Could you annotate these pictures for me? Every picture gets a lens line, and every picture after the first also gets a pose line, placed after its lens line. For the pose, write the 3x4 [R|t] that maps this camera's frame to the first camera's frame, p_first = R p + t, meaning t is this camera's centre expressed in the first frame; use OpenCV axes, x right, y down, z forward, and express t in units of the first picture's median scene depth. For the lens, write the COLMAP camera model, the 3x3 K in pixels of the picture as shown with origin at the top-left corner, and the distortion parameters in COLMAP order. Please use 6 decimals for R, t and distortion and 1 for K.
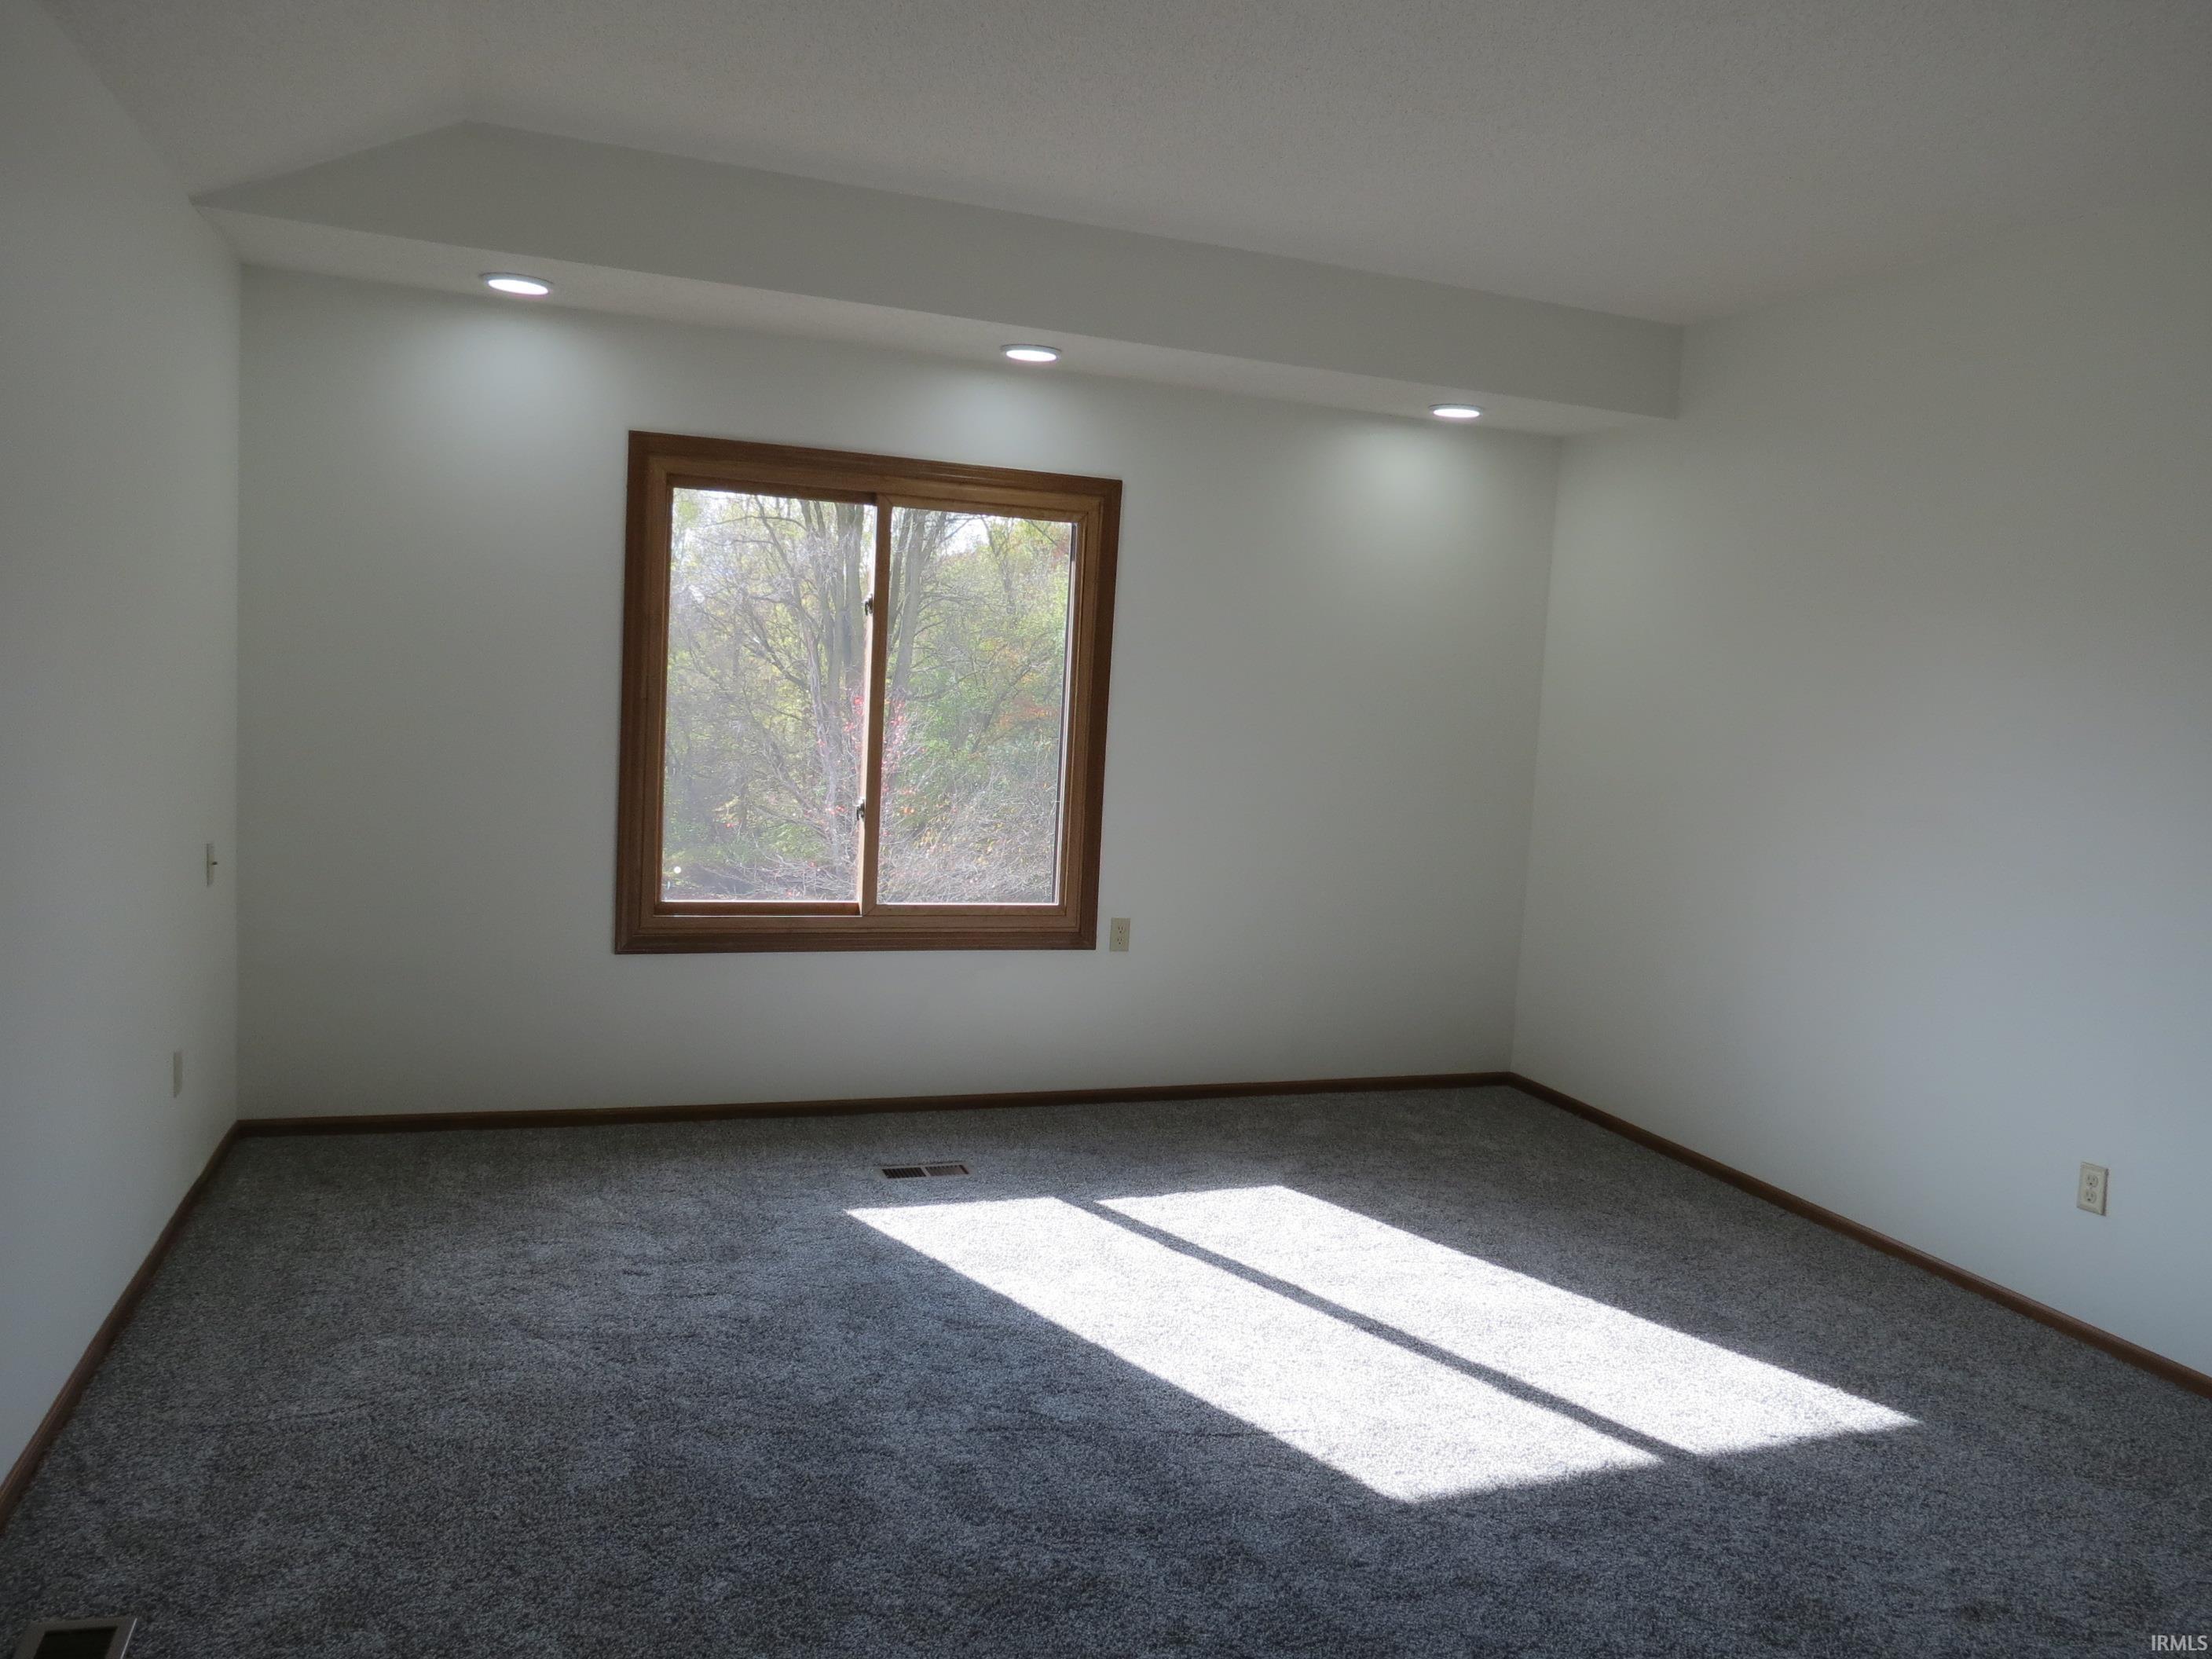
lens RADIAL K [[1568.4, 0, 1113.8], [0, 1568.4, 826.8], [0, 0, 1]] dist [-0.029808, 0.010987]
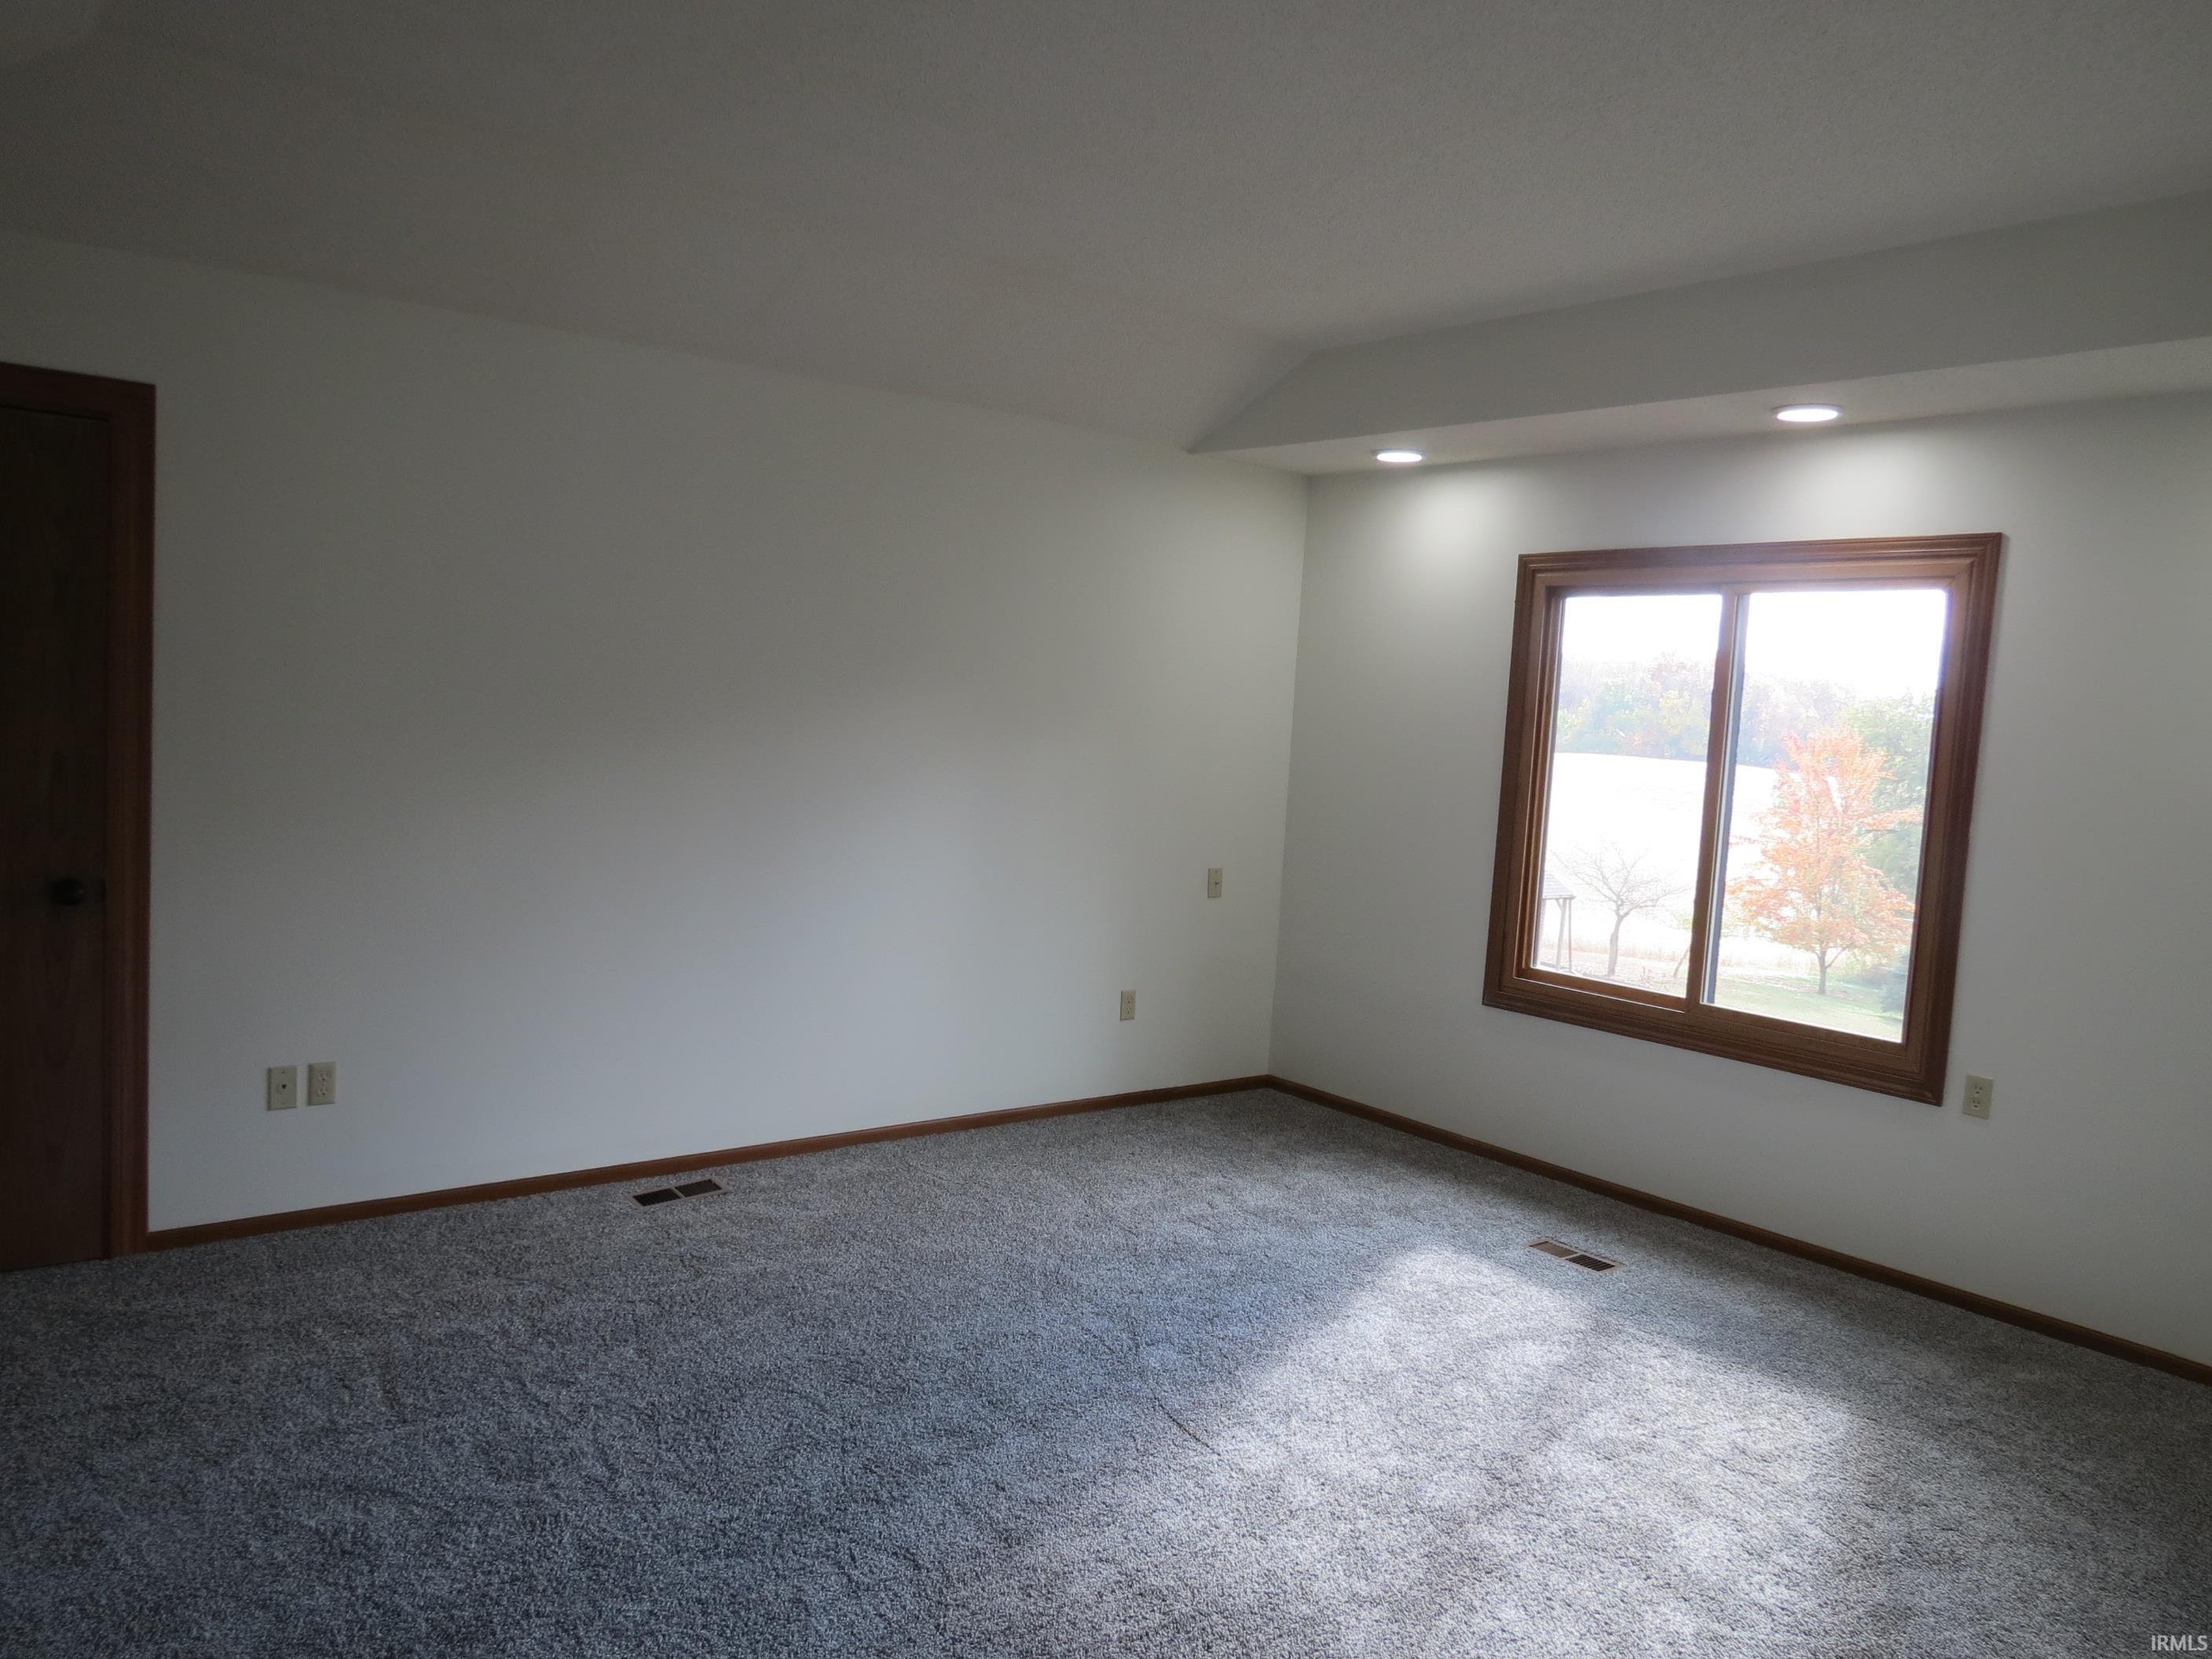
lens RADIAL K [[1568.4, 0, 1097.2], [0, 1568.4, 839.7], [0, 0, 1]] dist [-0.029808, 0.010987]
pose [[0.311477, 0.045293, -0.949174, 0.713292], [-0.125603, 0.992062, 0.006122, -0.010983], [0.941916, 0.117312, 0.314693, 0.367021]]
